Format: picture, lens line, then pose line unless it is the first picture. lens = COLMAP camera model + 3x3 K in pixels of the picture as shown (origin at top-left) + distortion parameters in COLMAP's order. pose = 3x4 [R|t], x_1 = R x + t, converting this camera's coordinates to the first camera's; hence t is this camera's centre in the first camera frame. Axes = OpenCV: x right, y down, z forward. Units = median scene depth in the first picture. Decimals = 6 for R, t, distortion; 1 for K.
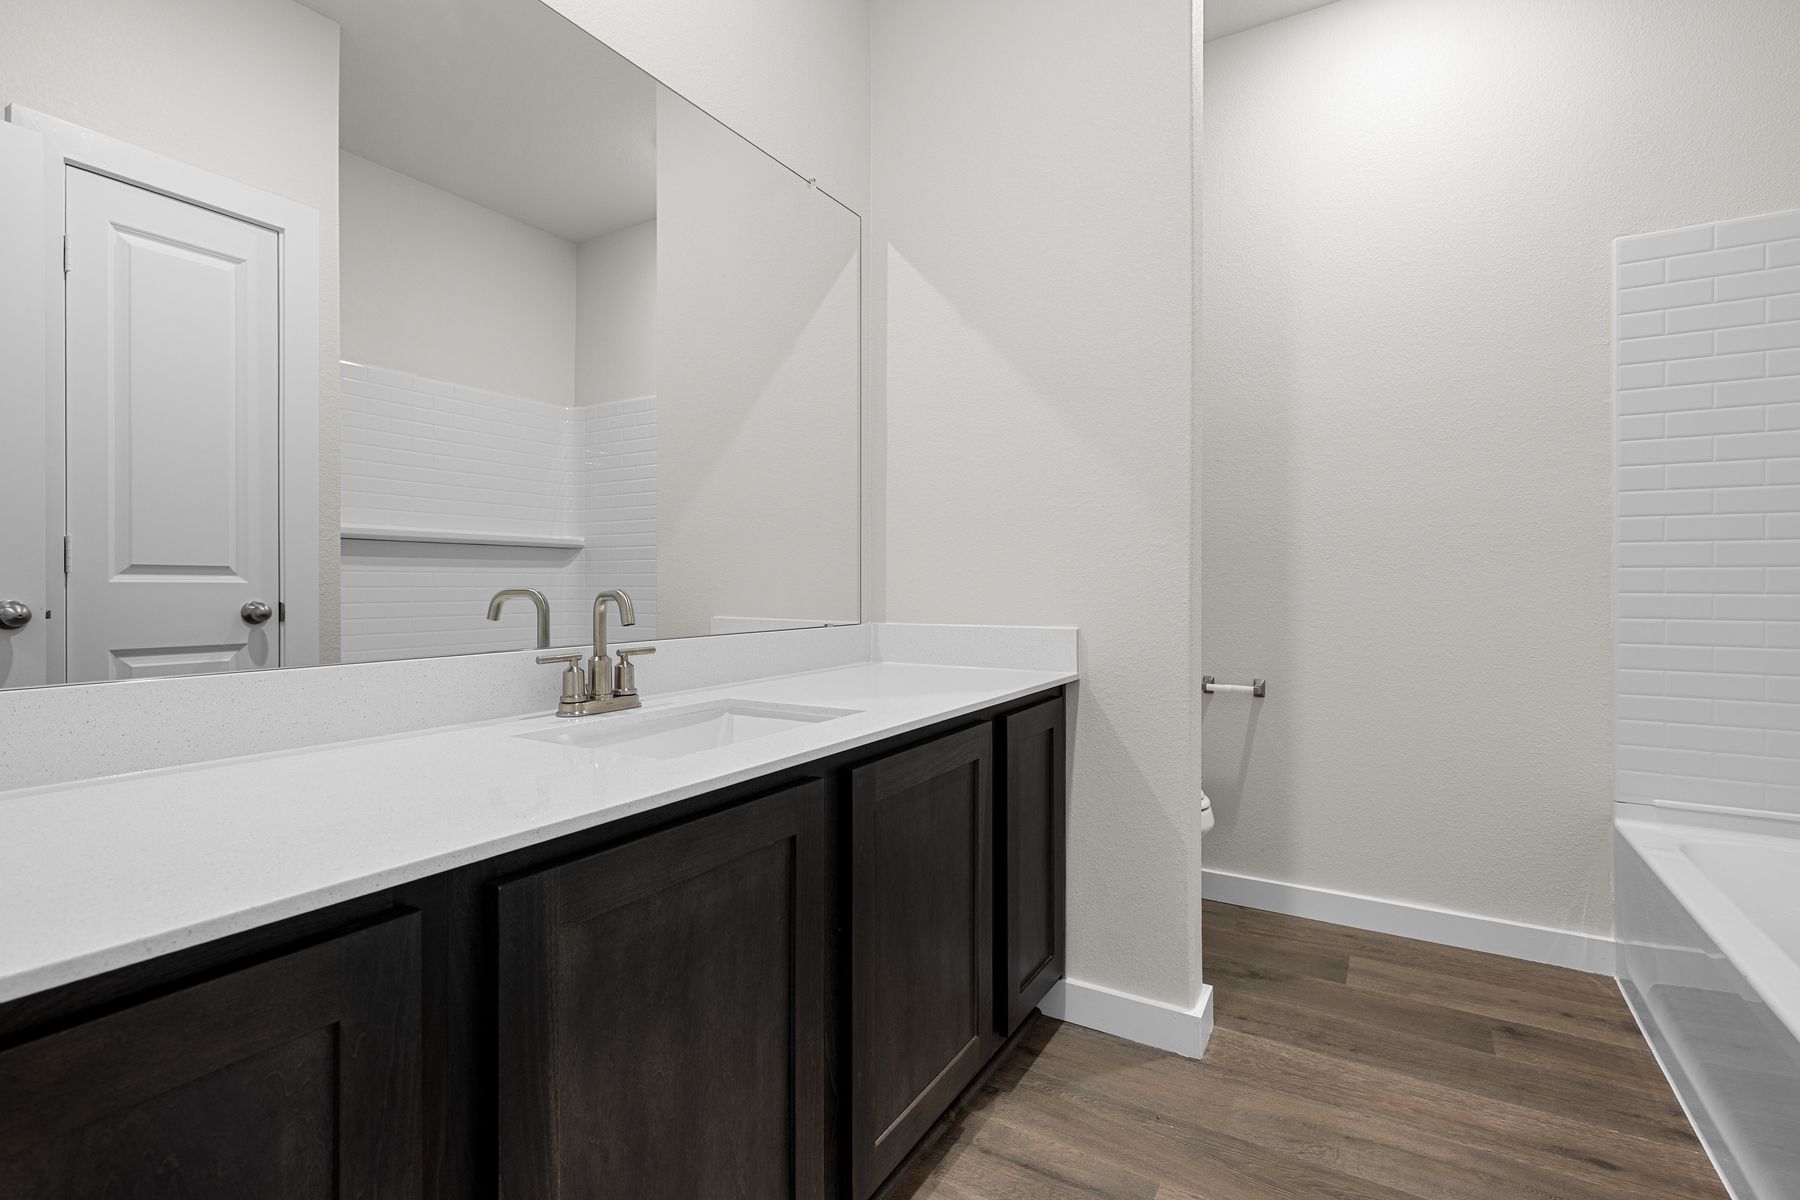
lens RADIAL K [[824.4, 0, 900.0], [0, 824.4, 600.0], [0, 0, 1]] dist [0.025715, 0.000133]
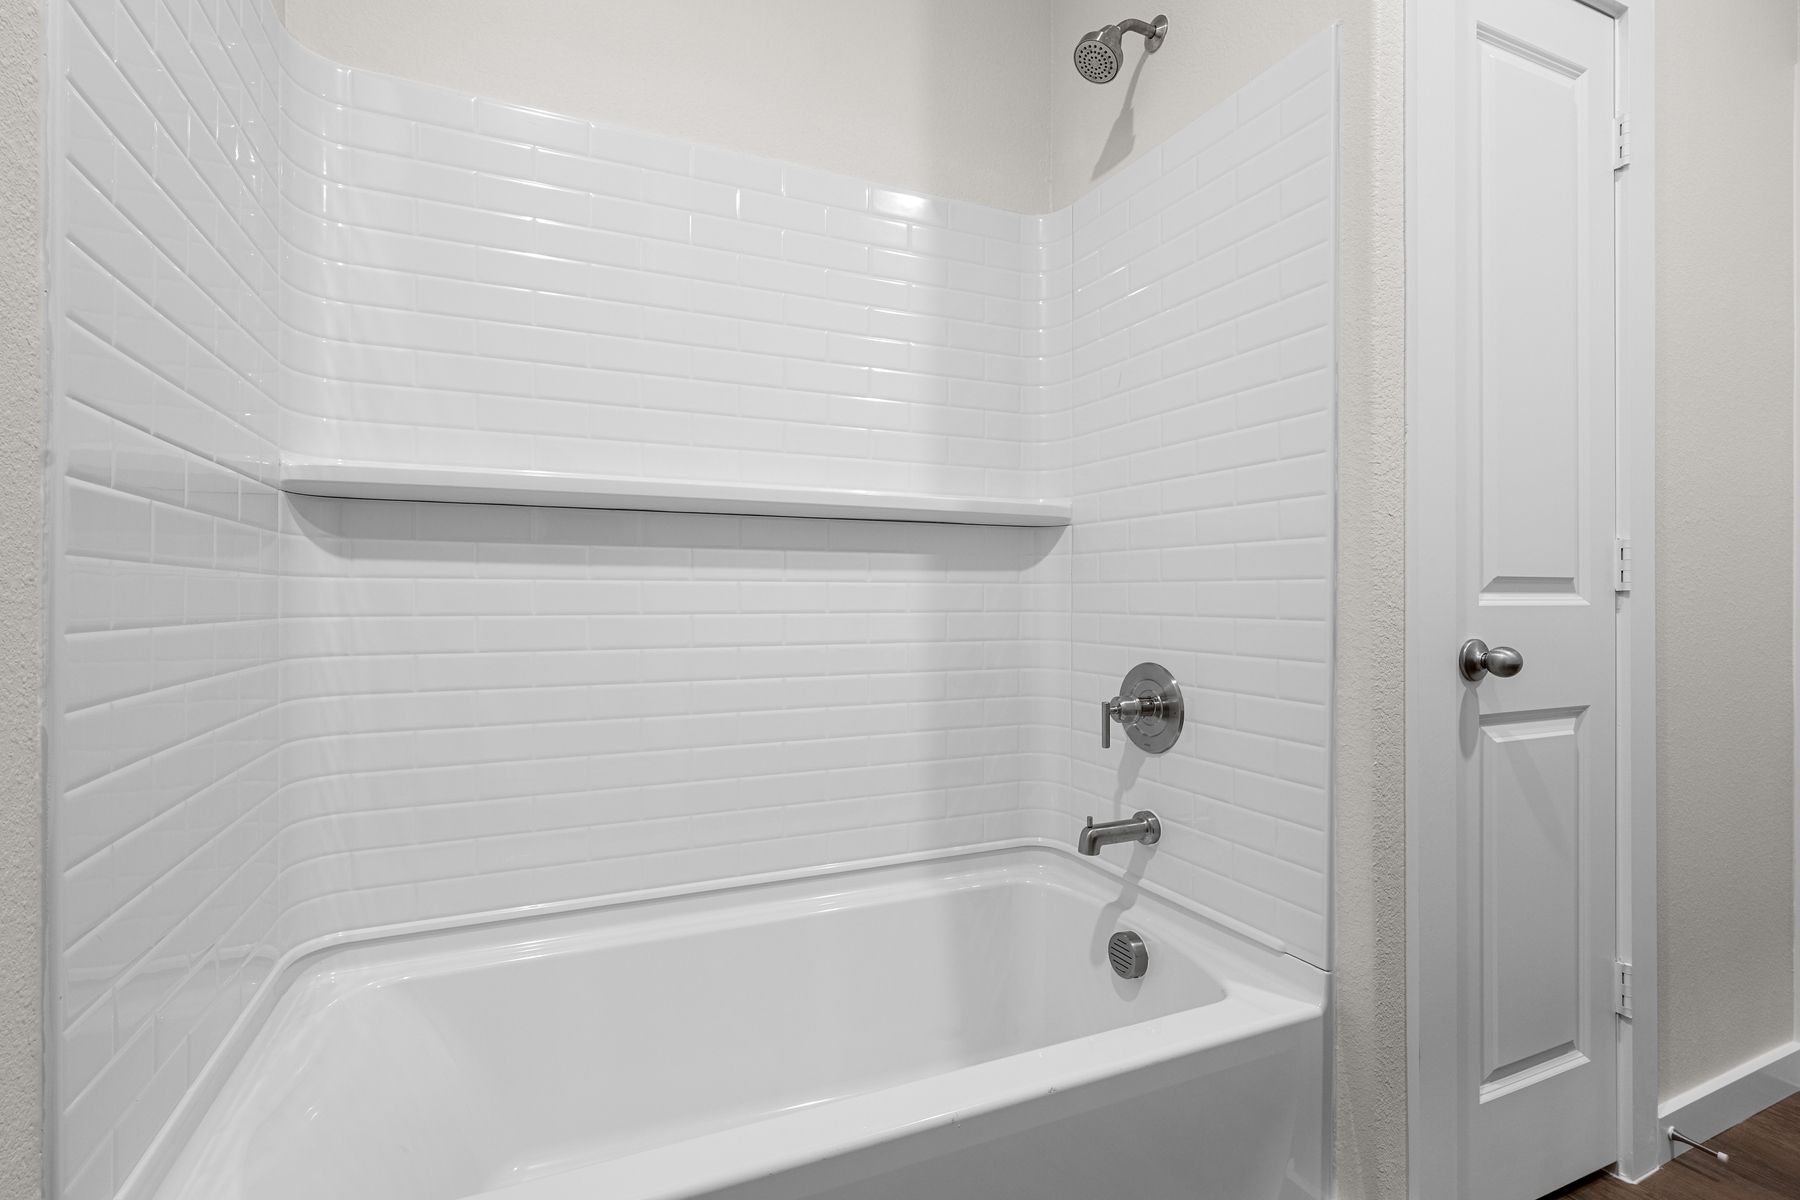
lens RADIAL K [[884.2, 0, 907.3], [0, 884.2, 600.2], [0, 0, 1]] dist [0.000221, 0.000271]
pose [[0.572209, -0.021388, 0.819829, -1.491526], [0.019231, 0.999735, 0.012659, -0.039077], [-0.819882, 0.008523, 0.572469, 0.972405]]
